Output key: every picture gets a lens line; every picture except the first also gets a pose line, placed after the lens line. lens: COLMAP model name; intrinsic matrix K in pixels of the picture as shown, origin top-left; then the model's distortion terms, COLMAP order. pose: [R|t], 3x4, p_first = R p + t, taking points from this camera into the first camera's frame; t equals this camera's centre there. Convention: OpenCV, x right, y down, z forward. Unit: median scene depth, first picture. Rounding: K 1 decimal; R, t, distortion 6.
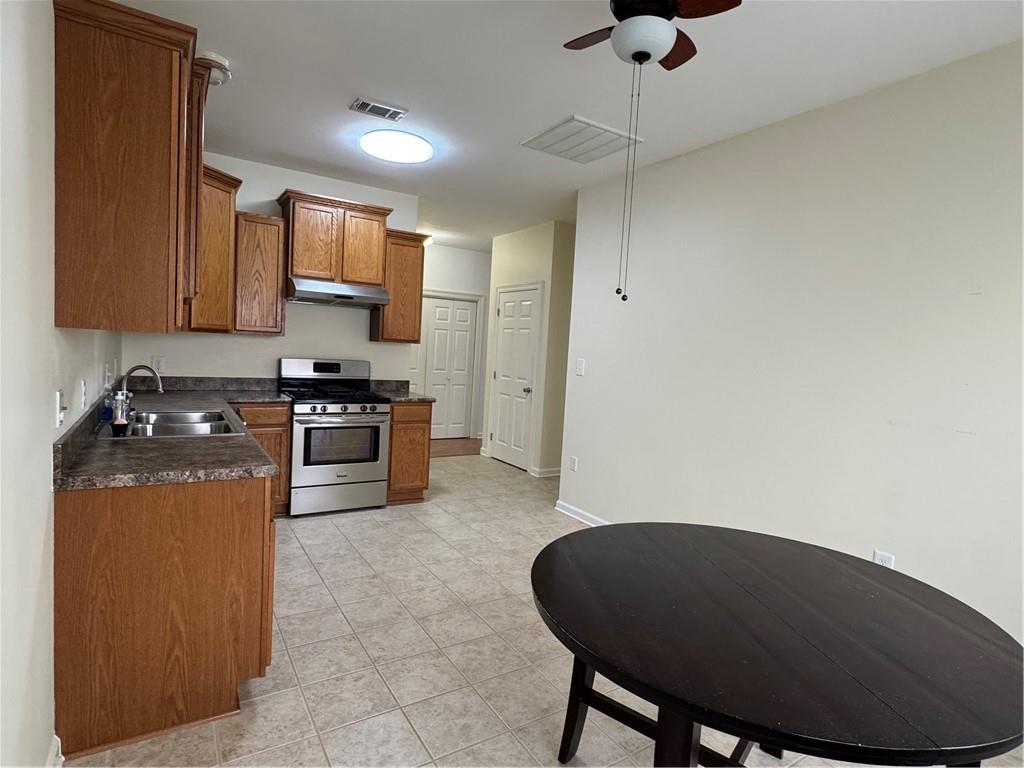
lens RADIAL K [[546.9, 0, 512.7], [0, 546.9, 387.4], [0, 0, 1]] dist [-0.001023, 0.000487]
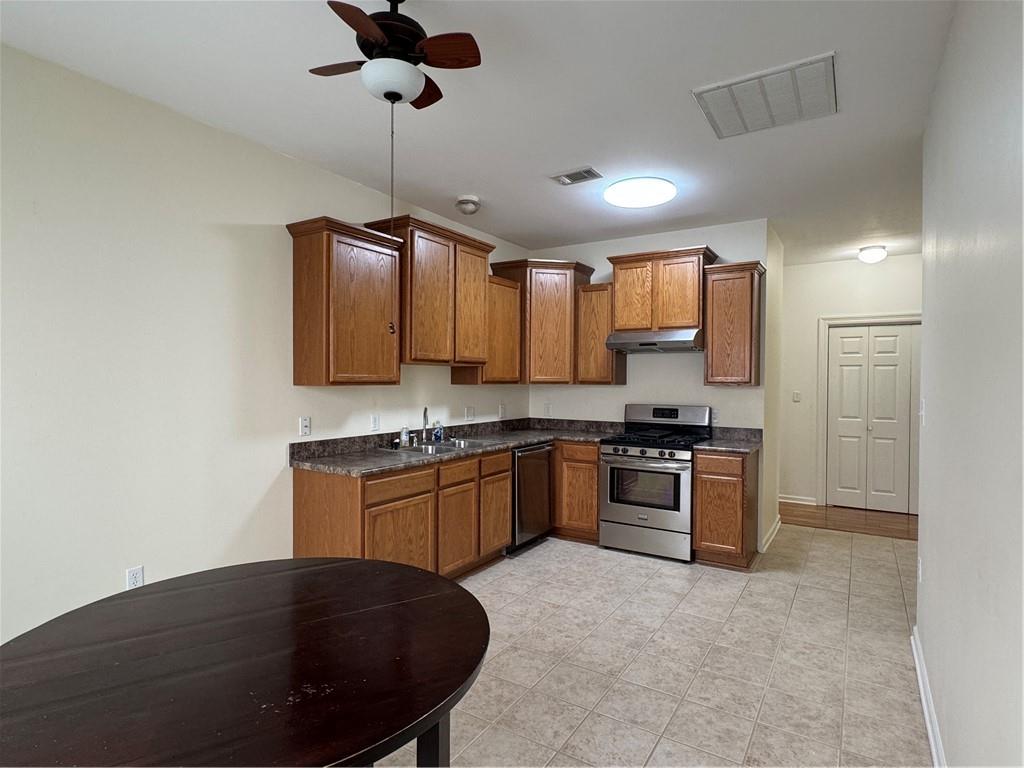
lens RADIAL K [[546.9, 0, 512.7], [0, 546.9, 387.4], [0, 0, 1]] dist [-0.001023, 0.000487]
pose [[0.424652, -0.041342, -0.904412, 0.518884], [-0.046642, 0.996631, -0.067458, -0.001563], [0.904154, 0.070830, 0.421294, 0.338125]]
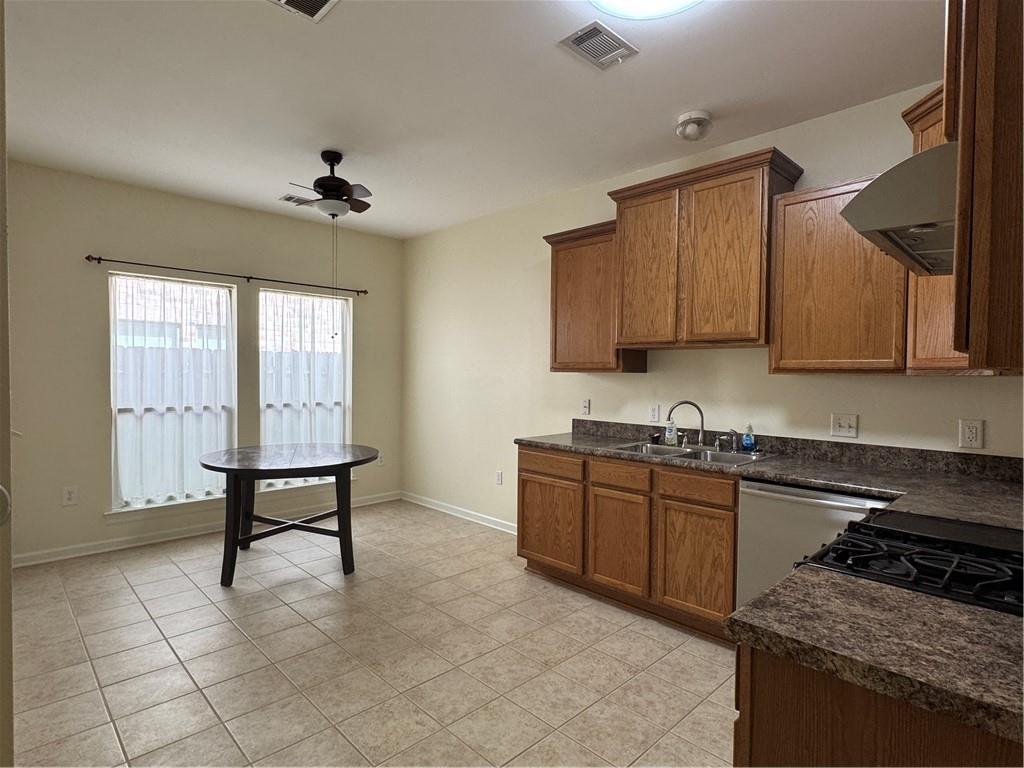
lens RADIAL K [[546.9, 0, 512.7], [0, 546.9, 387.4], [0, 0, 1]] dist [-0.001023, 0.000487]
pose [[-0.975641, -0.064791, -0.209589, -0.008995], [-0.083991, 0.992917, 0.084036, -0.087549], [0.202660, 0.099593, -0.974172, 1.304606]]
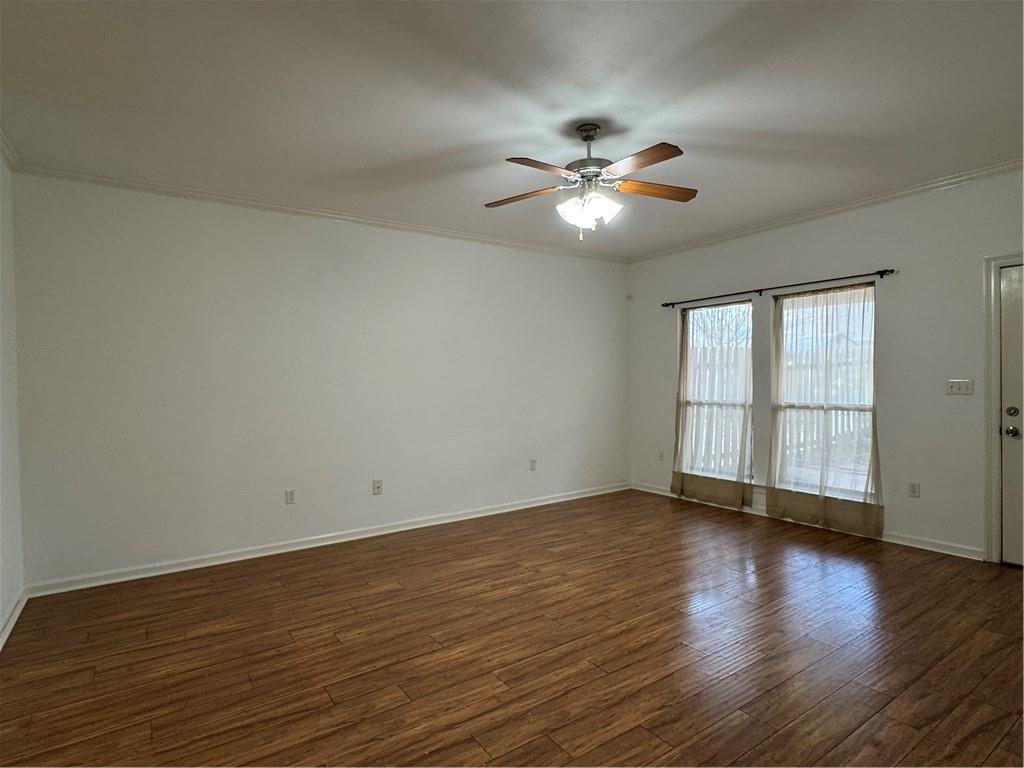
lens RADIAL K [[546.9, 0, 512.7], [0, 546.9, 387.4], [0, 0, 1]] dist [-0.001023, 0.000487]
pose [[-0.035547, -0.075828, 0.996487, -0.785742], [0.083518, 0.993404, 0.078572, -0.096343], [-0.995872, 0.086018, -0.028980, 0.793836]]
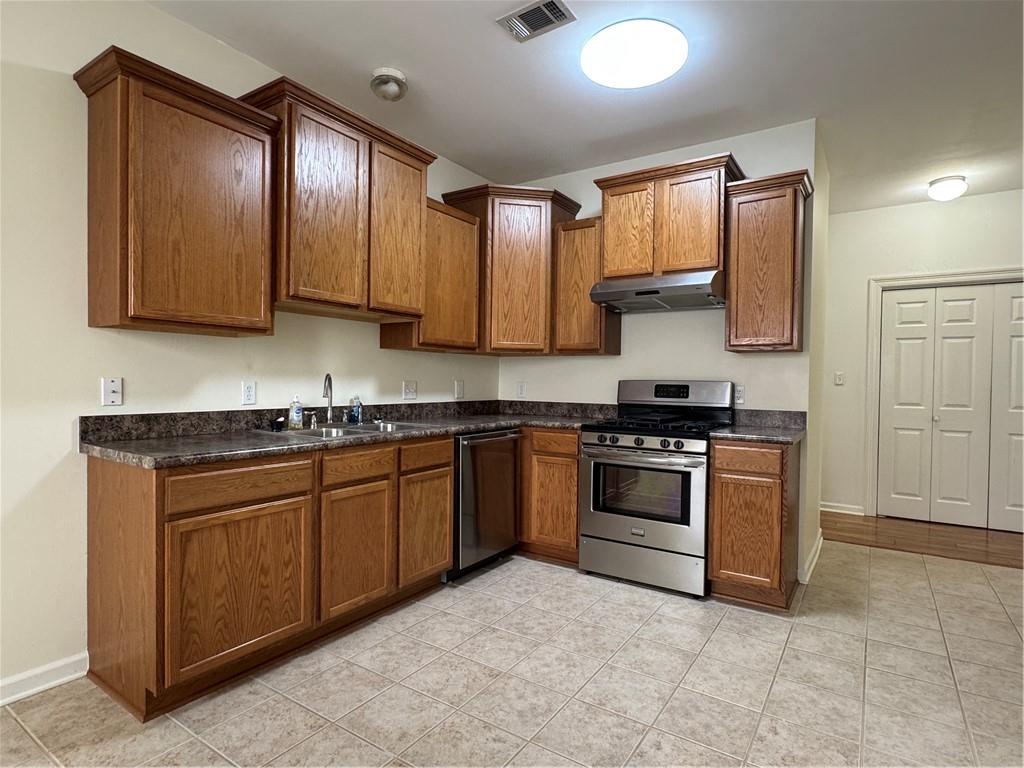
lens RADIAL K [[546.9, 0, 512.7], [0, 546.9, 387.4], [0, 0, 1]] dist [-0.001023, 0.000487]
pose [[0.405150, -0.039101, -0.913414, 0.297058], [-0.056134, 0.996136, -0.067541, 0.025303], [0.912525, 0.078638, 0.401389, 0.543163]]
